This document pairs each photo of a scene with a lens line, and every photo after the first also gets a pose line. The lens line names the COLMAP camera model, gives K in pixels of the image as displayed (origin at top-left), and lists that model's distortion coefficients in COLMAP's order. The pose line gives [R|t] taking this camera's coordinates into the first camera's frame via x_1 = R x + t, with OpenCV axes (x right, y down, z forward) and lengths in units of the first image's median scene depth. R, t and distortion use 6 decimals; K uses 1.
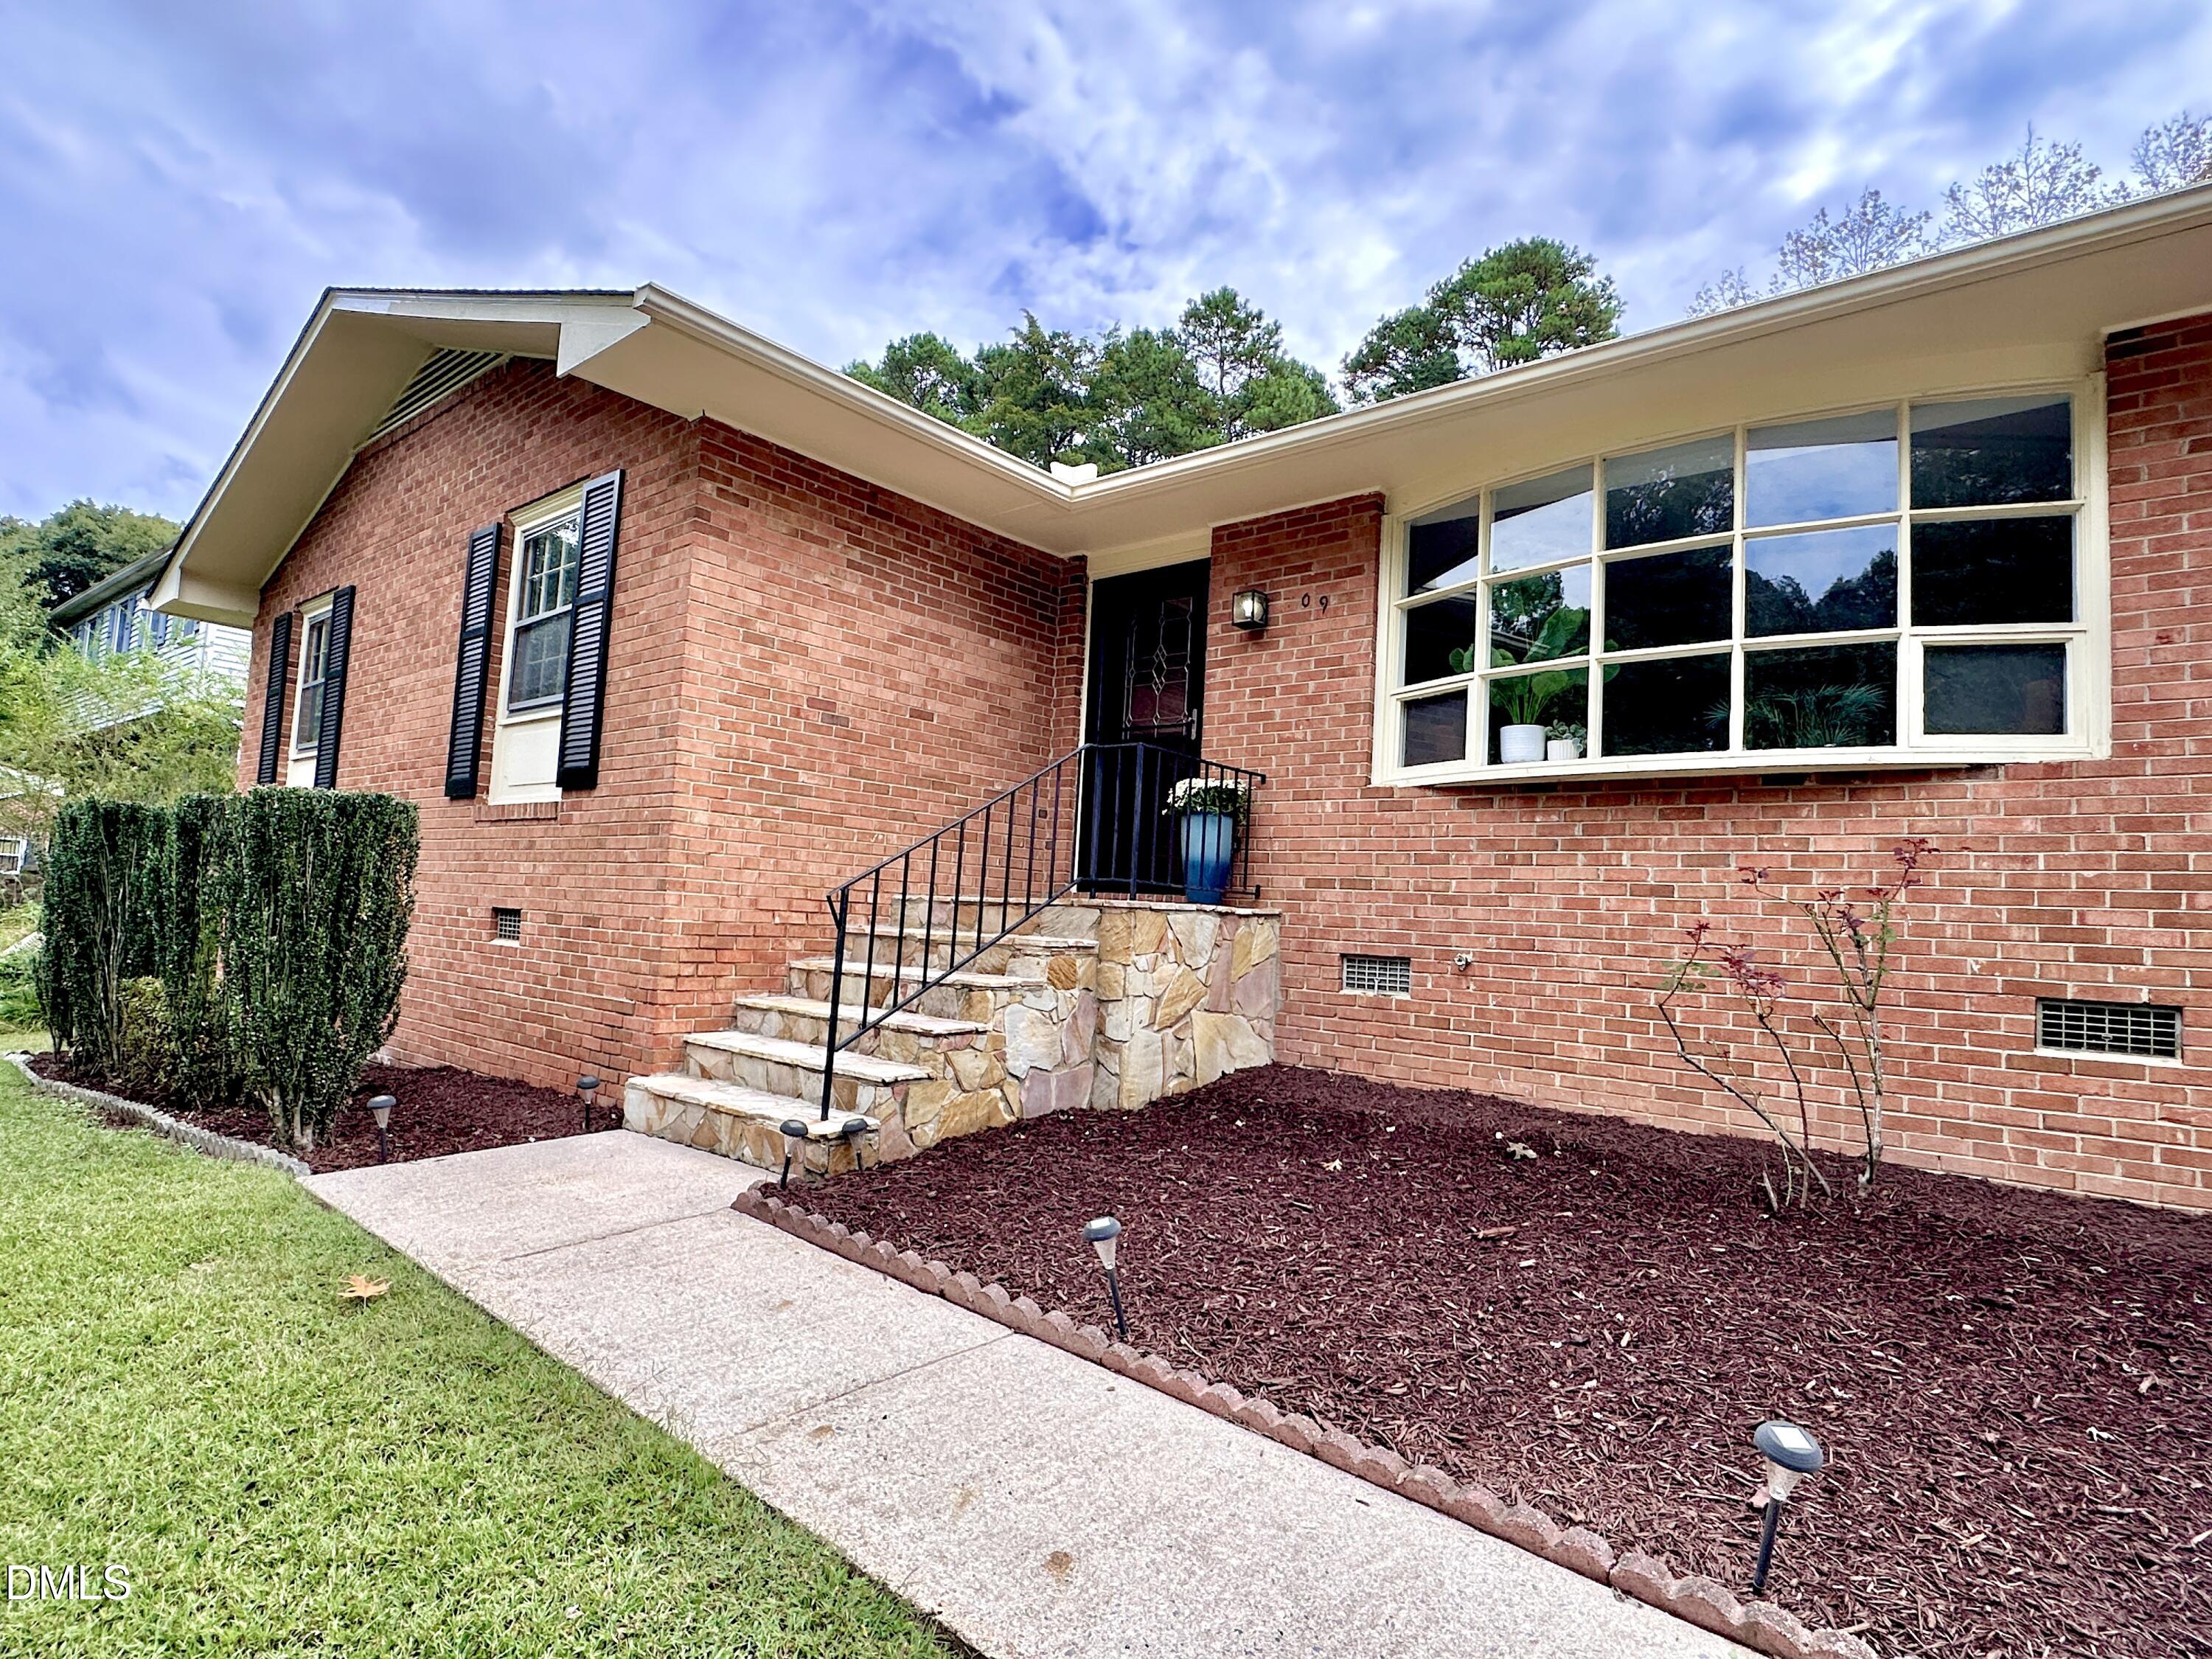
lens RADIAL K [[1170.4, 0, 1106.3], [0, 1170.4, 825.3], [0, 0, 1]] dist [-0.000747, 0.000423]
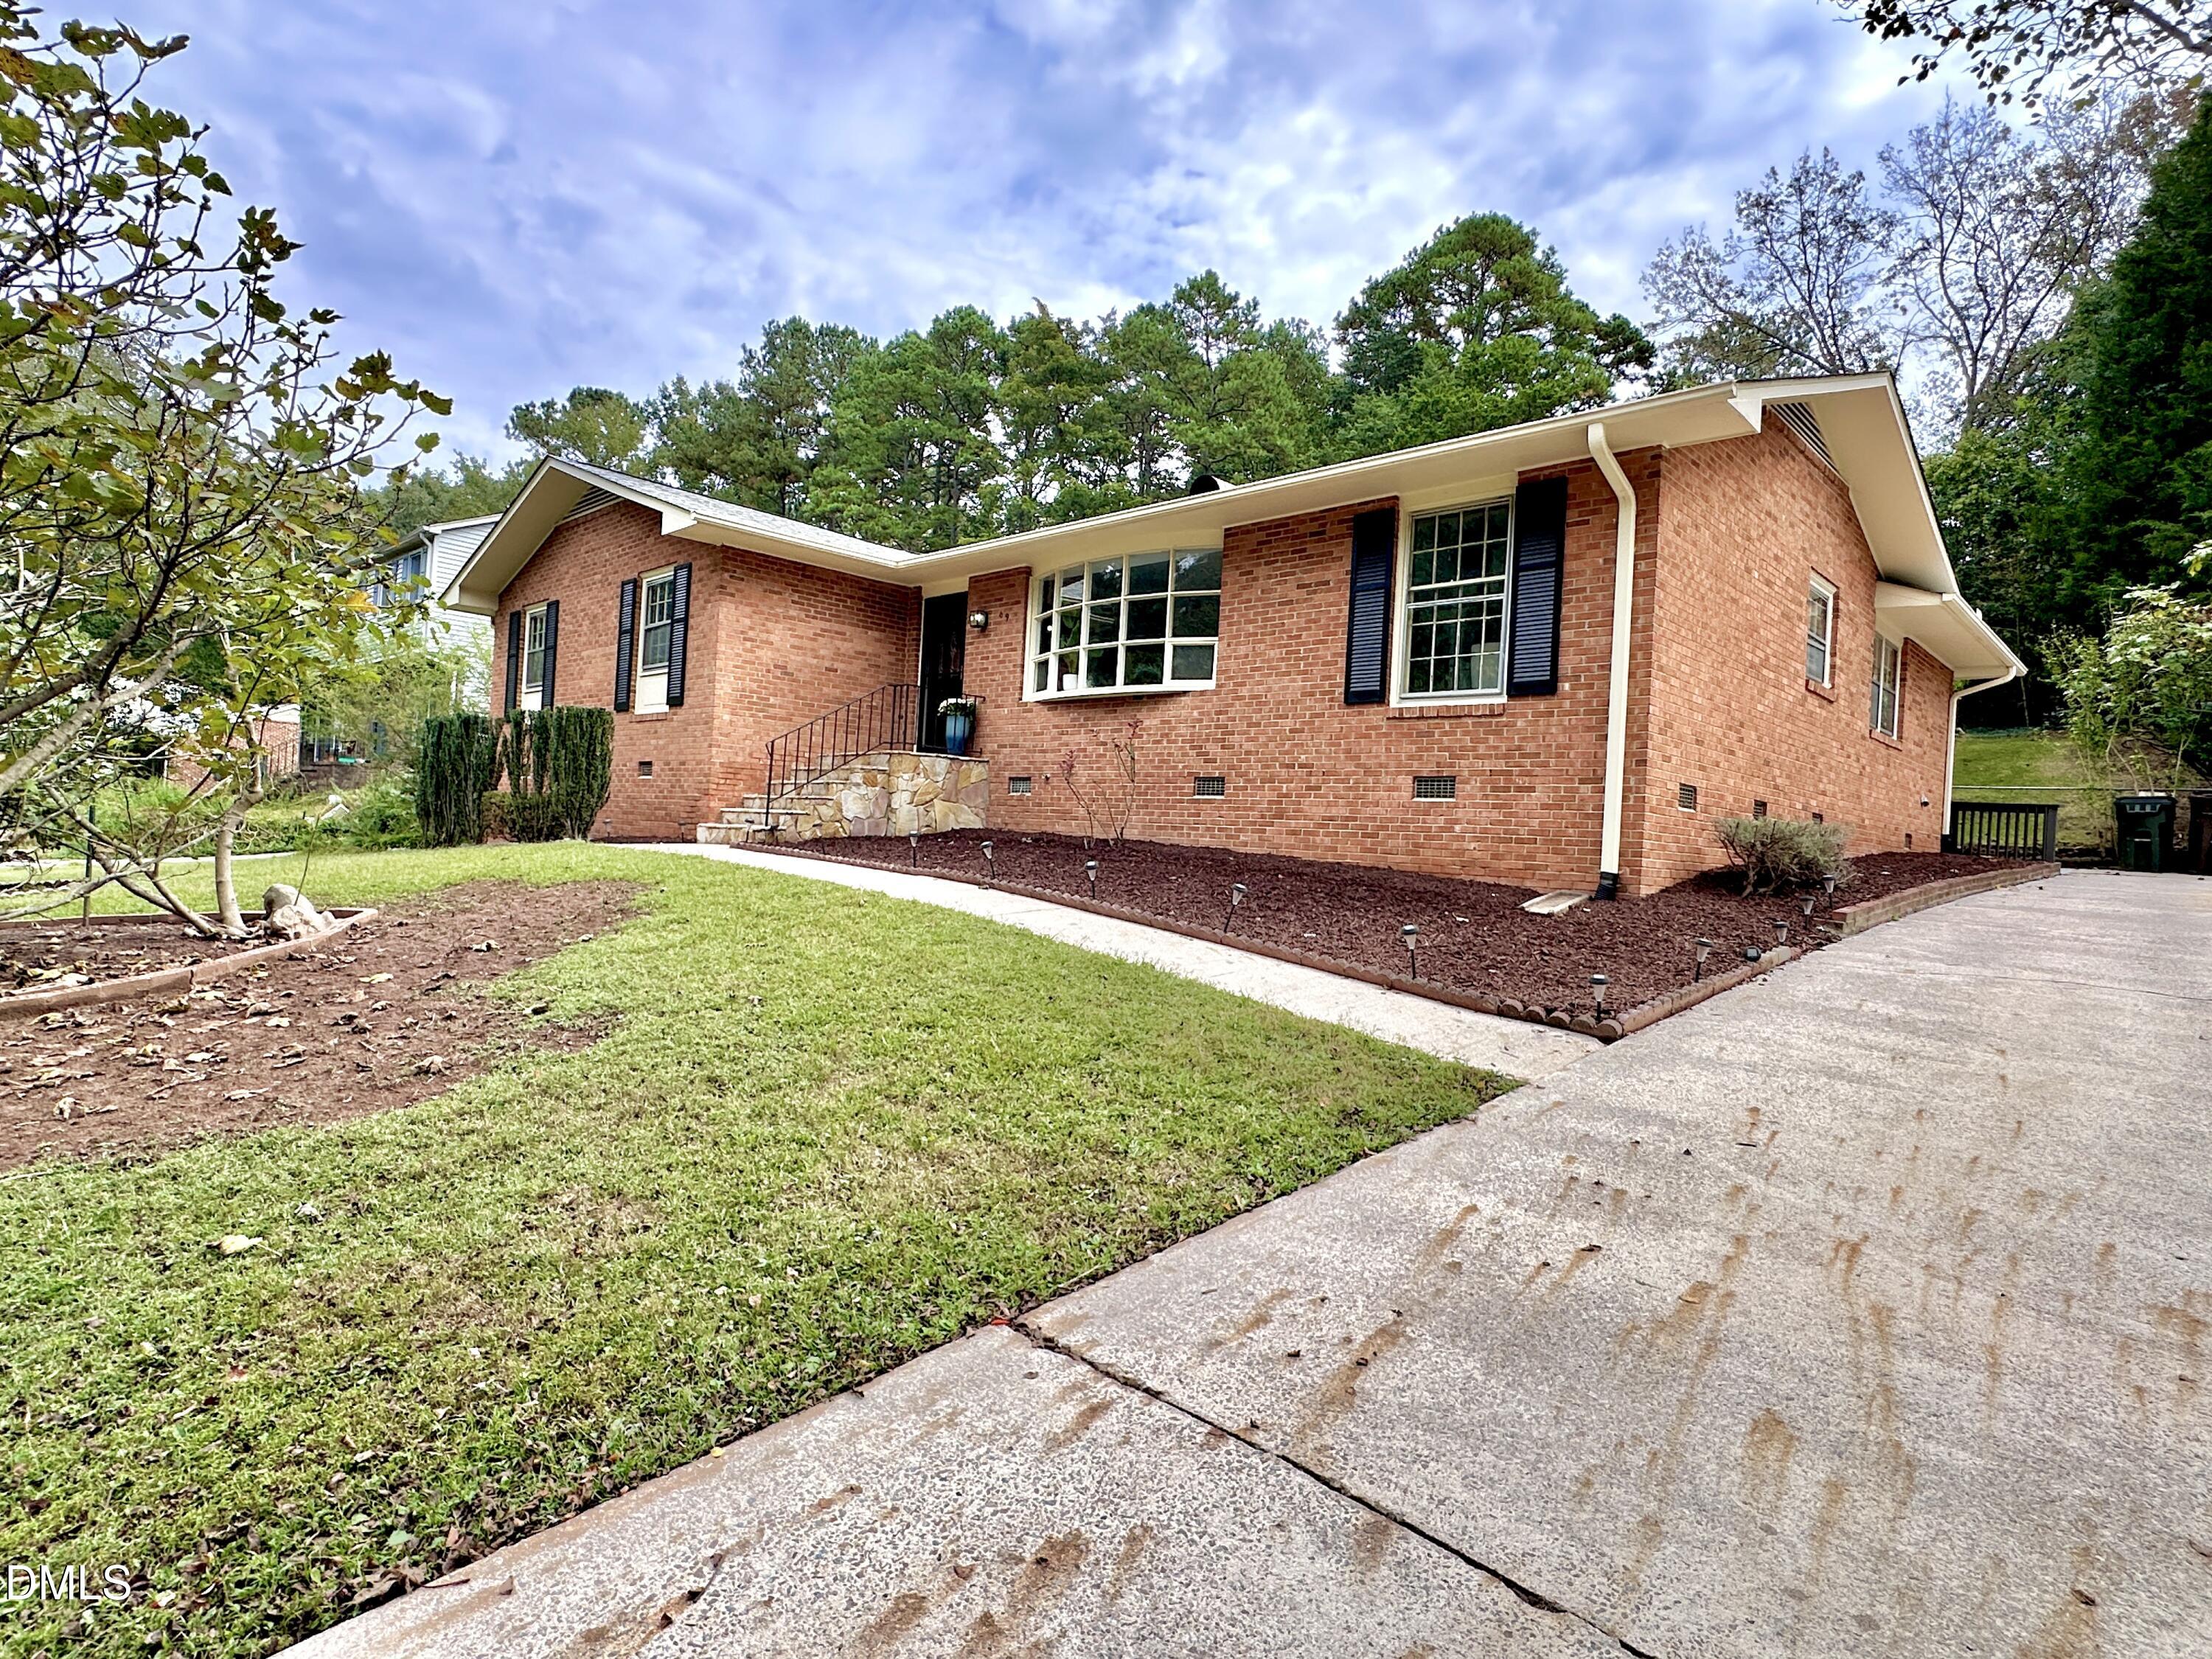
lens RADIAL K [[1170.4, 0, 1111.3], [0, 1170.4, 819.9], [0, 0, 1]] dist [-0.000747, 0.000423]
pose [[0.997106, -0.001437, -0.076006, 0.559570], [0.006329, 0.997919, 0.064171, 0.048671], [0.075756, -0.064466, 0.995040, -1.199791]]
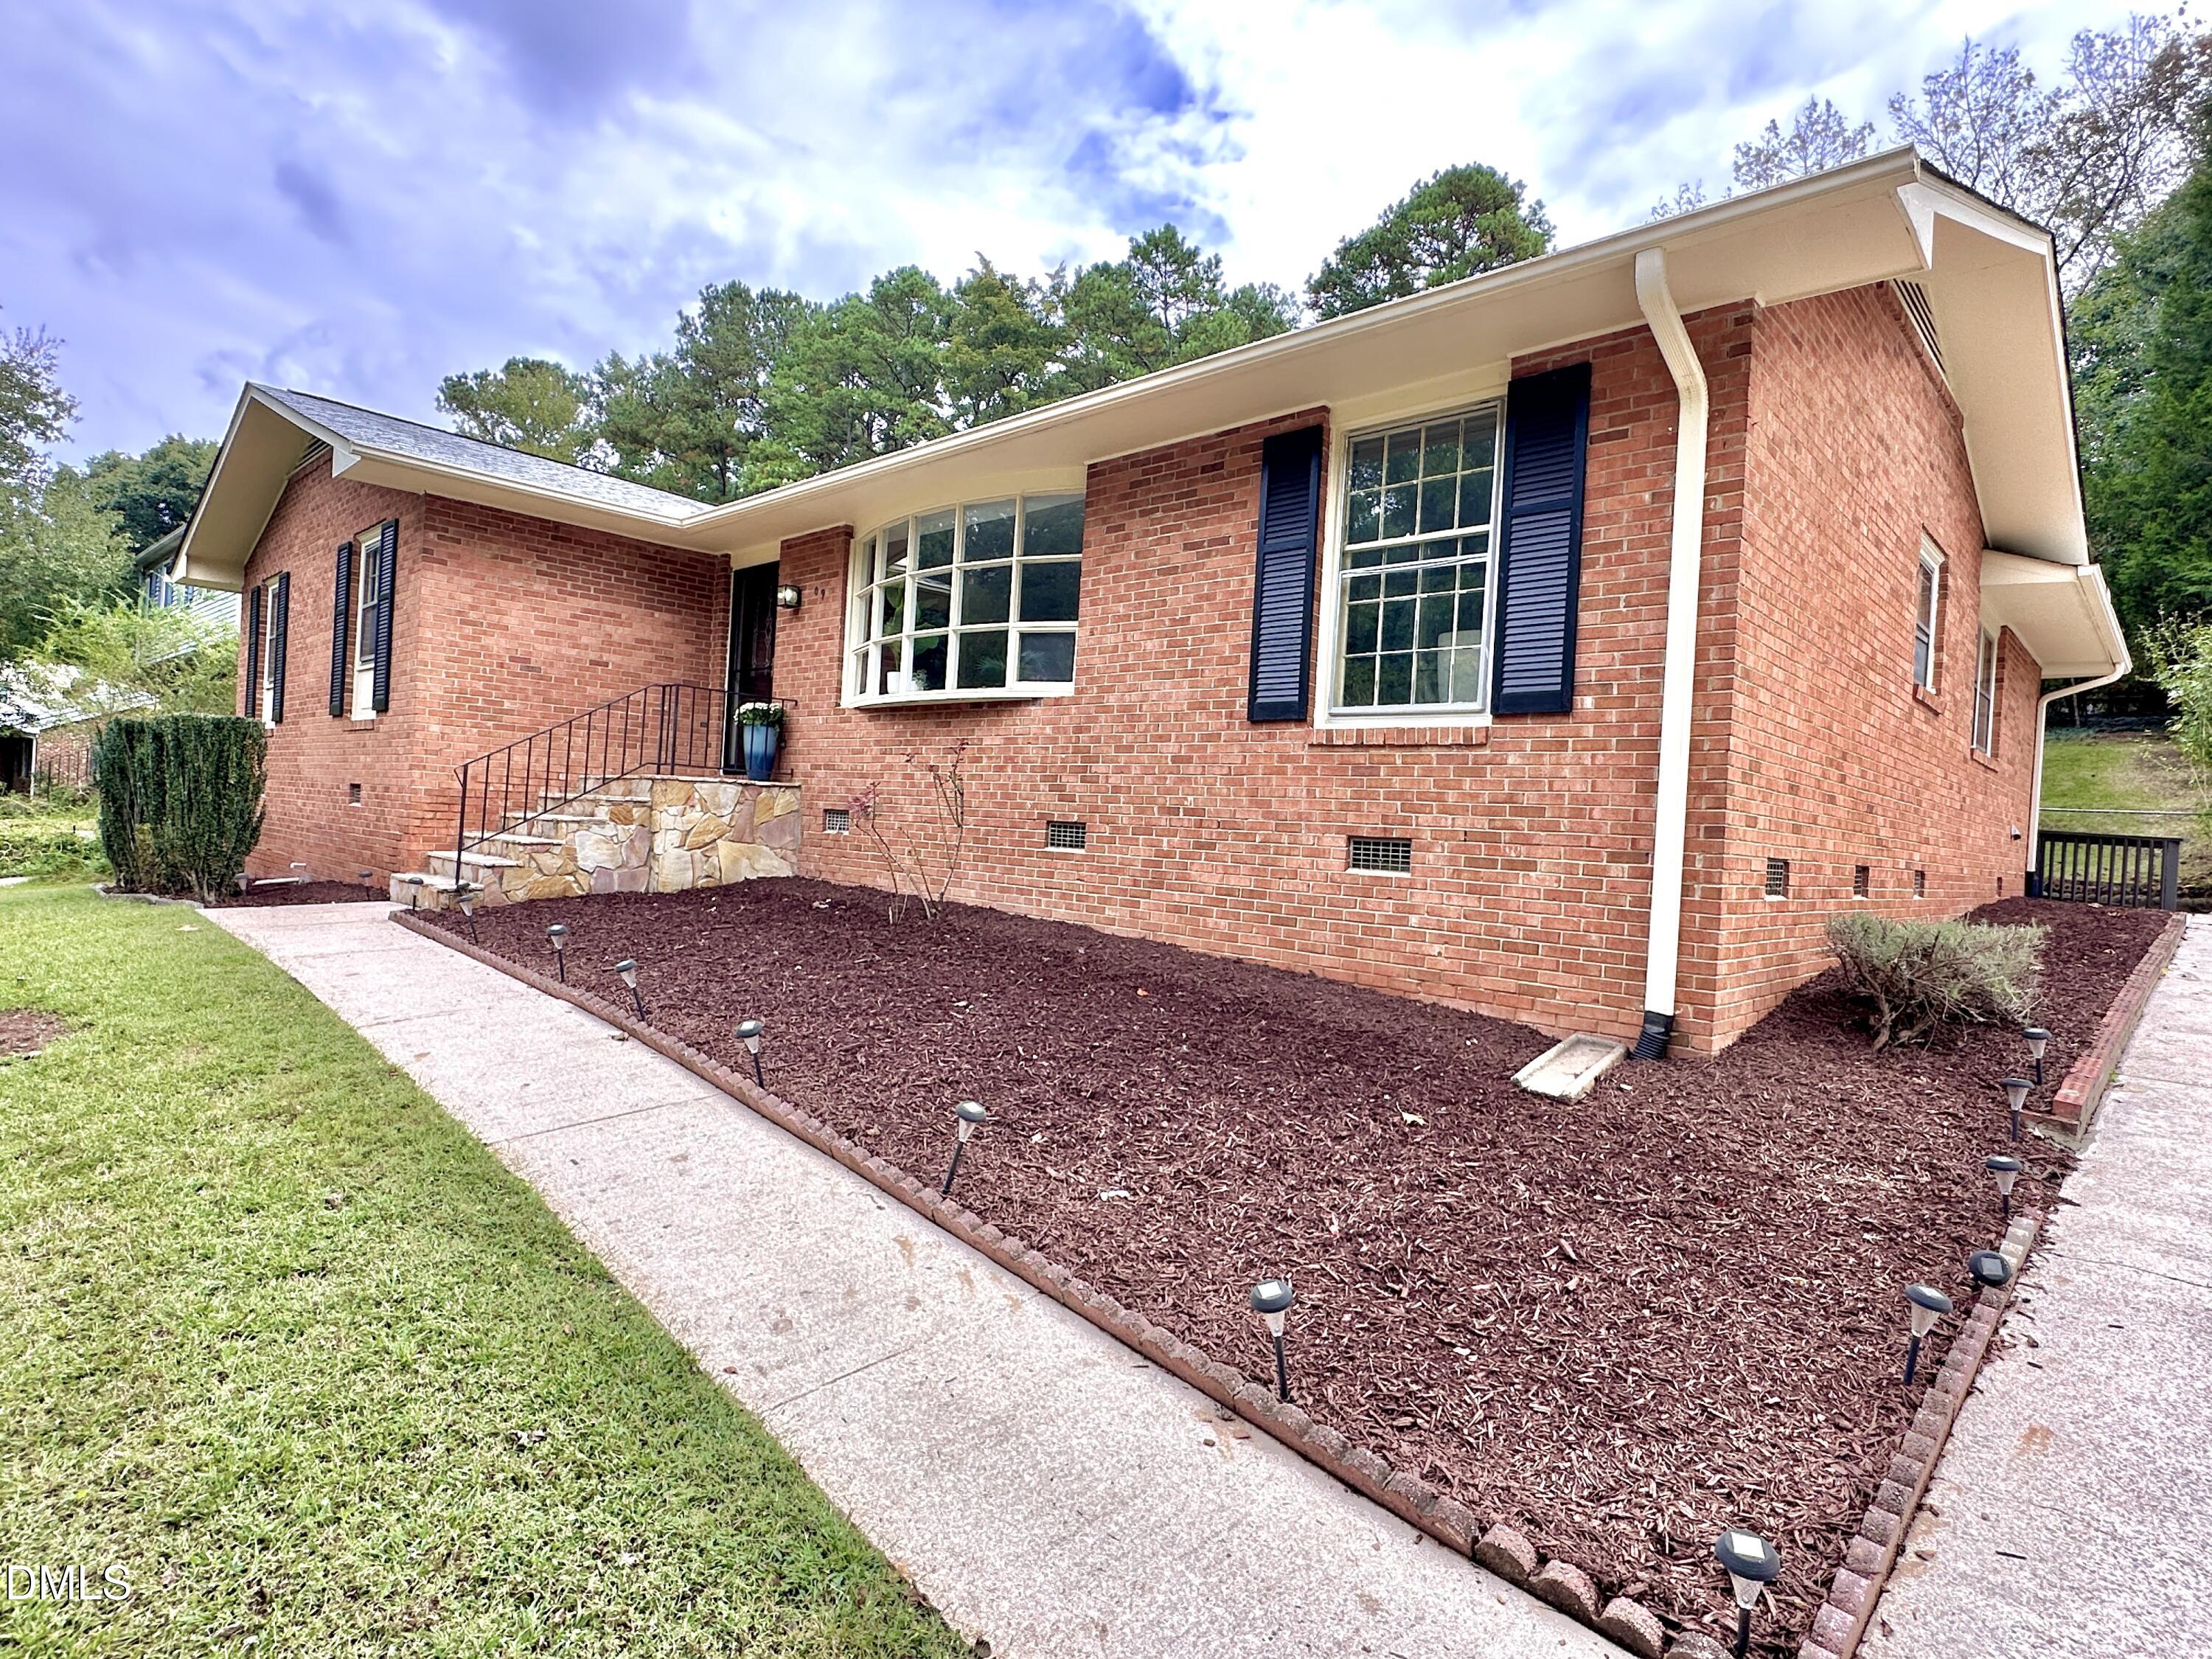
lens RADIAL K [[1170.4, 0, 1103.0], [0, 1170.4, 819.5], [0, 0, 1]] dist [-0.000747, 0.000423]
pose [[0.997794, 0.001249, -0.066373, 0.701595], [0.003763, 0.997151, 0.075332, 0.000854], [0.066278, -0.075416, 0.994947, -0.623621]]
